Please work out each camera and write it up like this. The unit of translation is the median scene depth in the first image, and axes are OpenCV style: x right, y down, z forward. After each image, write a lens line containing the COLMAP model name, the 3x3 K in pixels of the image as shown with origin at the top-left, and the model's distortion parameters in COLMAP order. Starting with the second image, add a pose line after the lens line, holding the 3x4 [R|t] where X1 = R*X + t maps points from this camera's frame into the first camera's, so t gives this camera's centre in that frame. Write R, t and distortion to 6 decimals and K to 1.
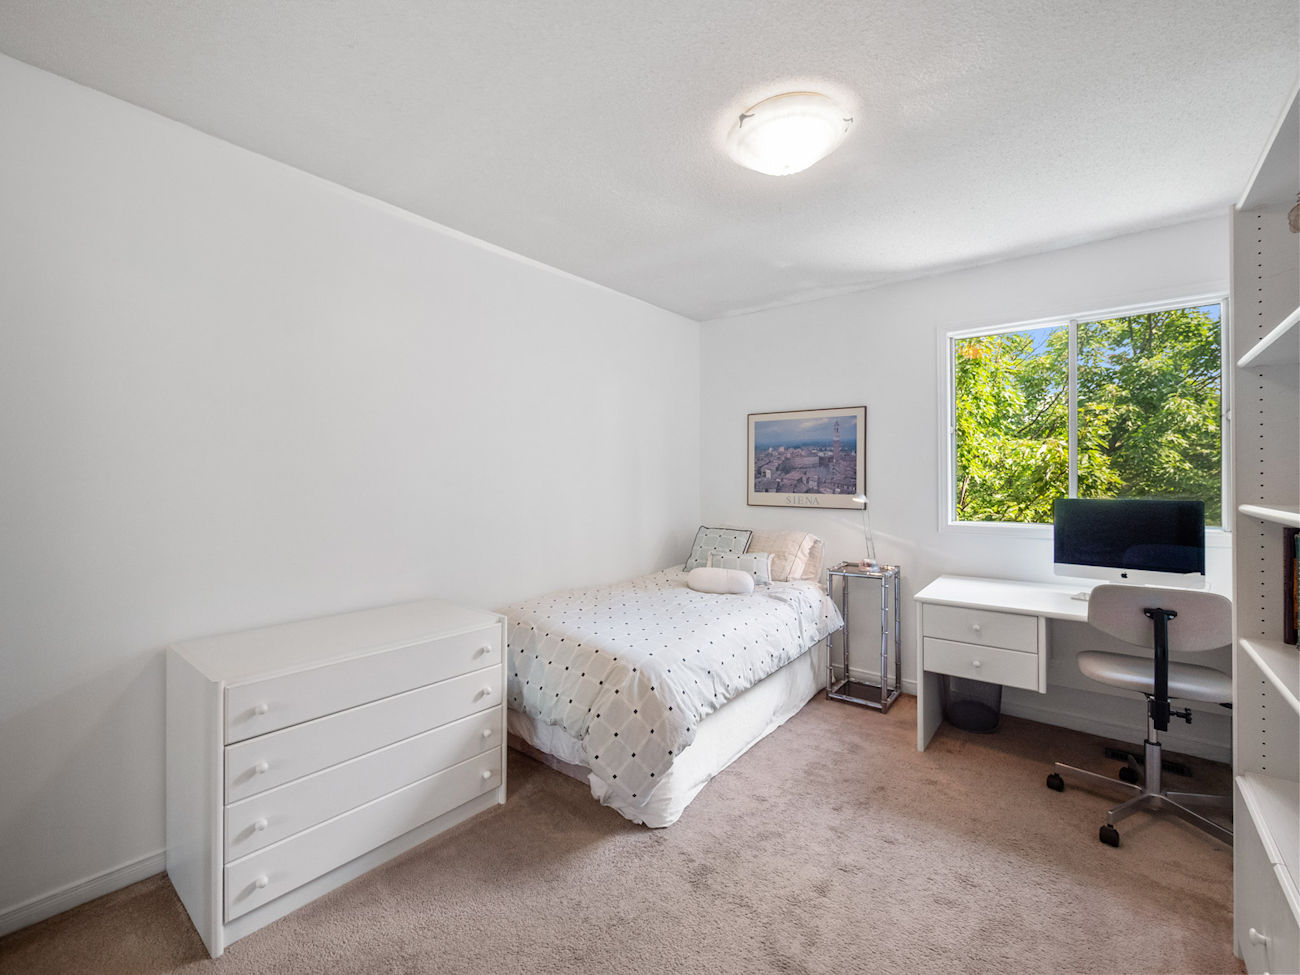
lens RADIAL K [[540.1, 0, 639.2], [0, 540.1, 479.5], [0, 0, 1]] dist [-0.001890, 0.000591]
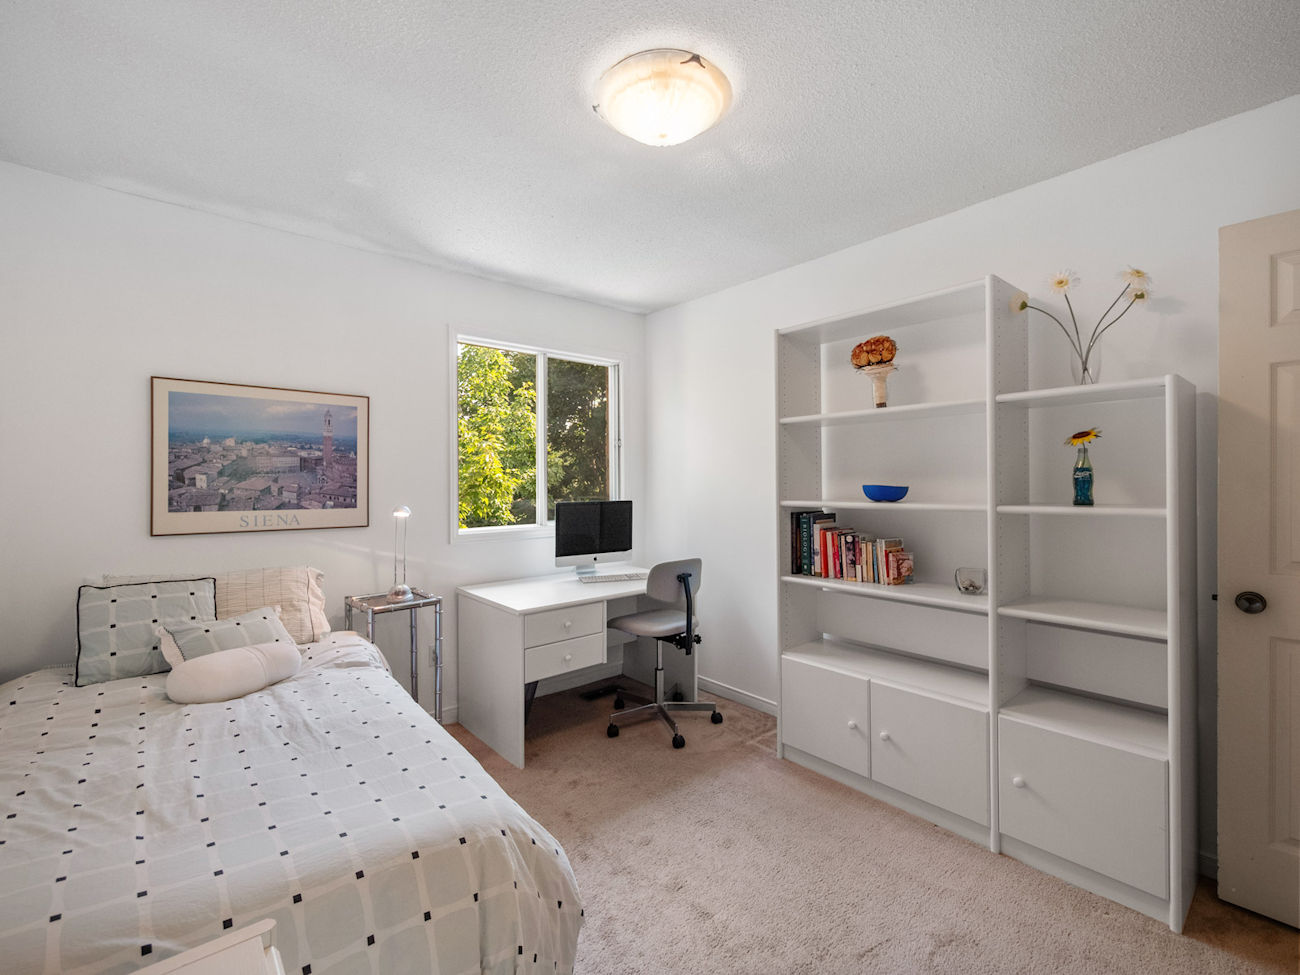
lens RADIAL K [[576.1, 0, 643.1], [0, 576.1, 483.8], [0, 0, 1]] dist [-0.001788, 0.000357]
pose [[0.203543, -0.006178, 0.979047, -0.322234], [0.004841, 0.999974, 0.005304, -0.009274], [-0.979054, 0.003660, 0.203567, 0.415404]]
